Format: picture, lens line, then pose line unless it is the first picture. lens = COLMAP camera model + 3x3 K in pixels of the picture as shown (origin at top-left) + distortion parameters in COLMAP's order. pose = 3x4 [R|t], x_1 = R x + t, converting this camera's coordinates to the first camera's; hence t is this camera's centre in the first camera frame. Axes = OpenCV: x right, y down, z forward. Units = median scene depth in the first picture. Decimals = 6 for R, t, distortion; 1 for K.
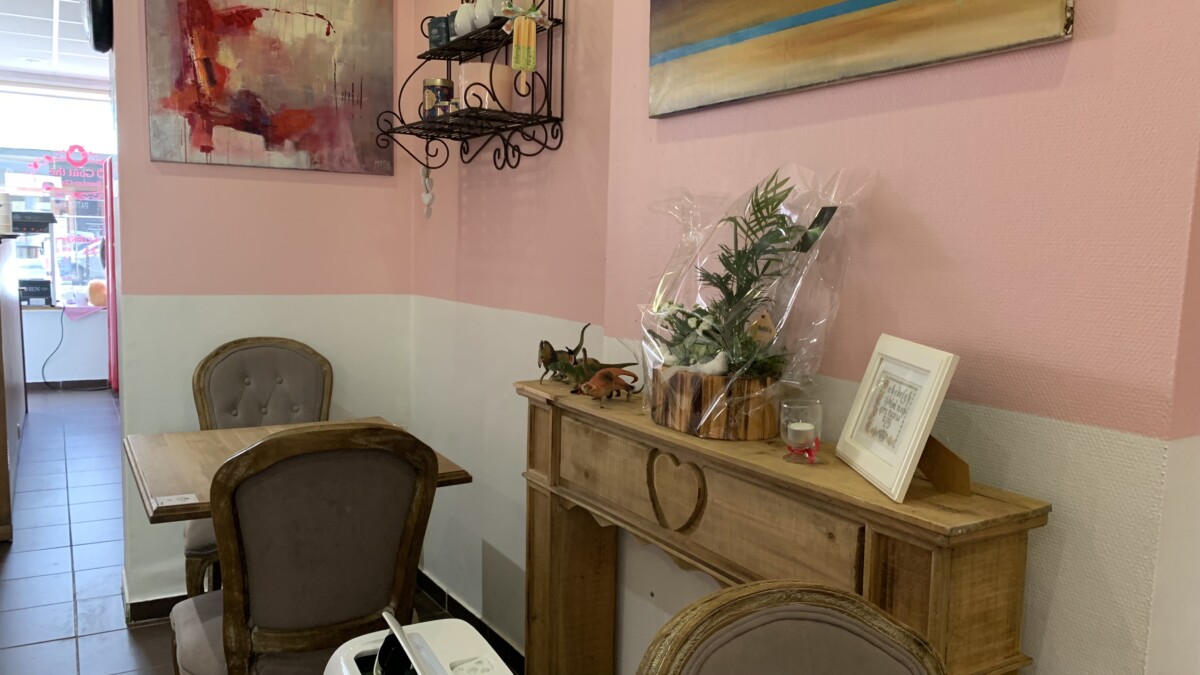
lens RADIAL K [[925.4, 0, 600.7], [0, 925.4, 343.4], [0, 0, 1]] dist [0.022638, -0.039494]
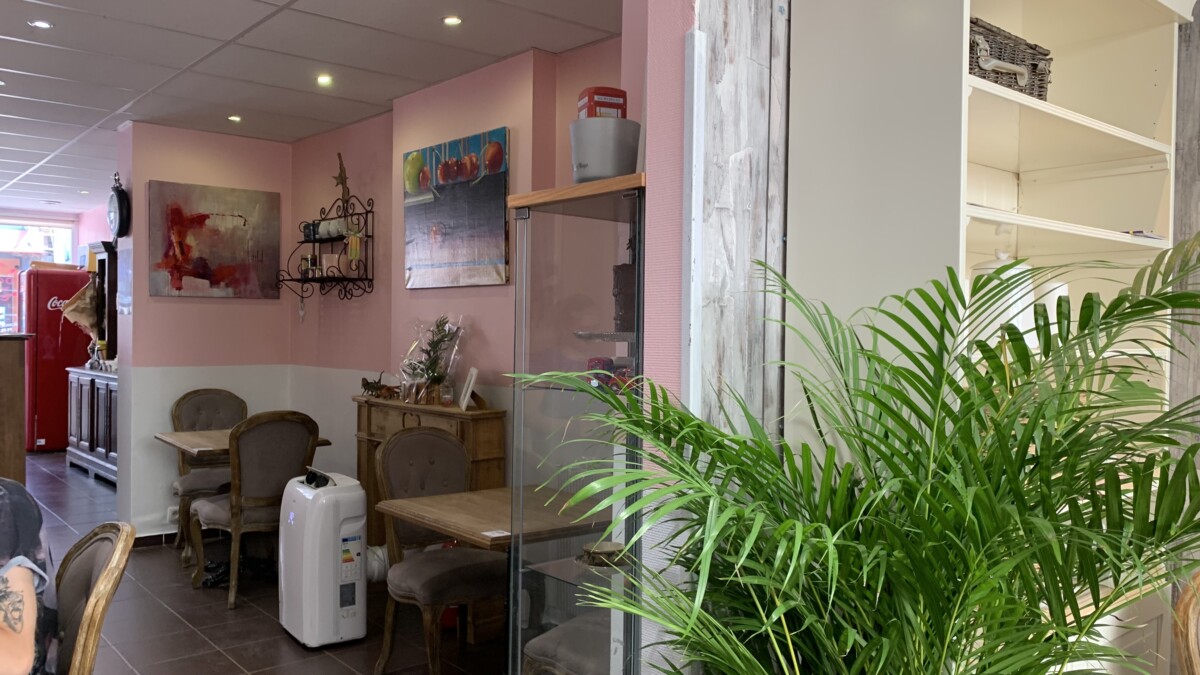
lens RADIAL K [[925.4, 0, 609.0], [0, 925.4, 335.0], [0, 0, 1]] dist [0.022638, -0.039494]
pose [[0.982105, -0.015456, 0.187699, 0.078464], [0.032810, 0.995428, -0.089705, 0.084336], [-0.185455, 0.094258, 0.978122, -1.025614]]
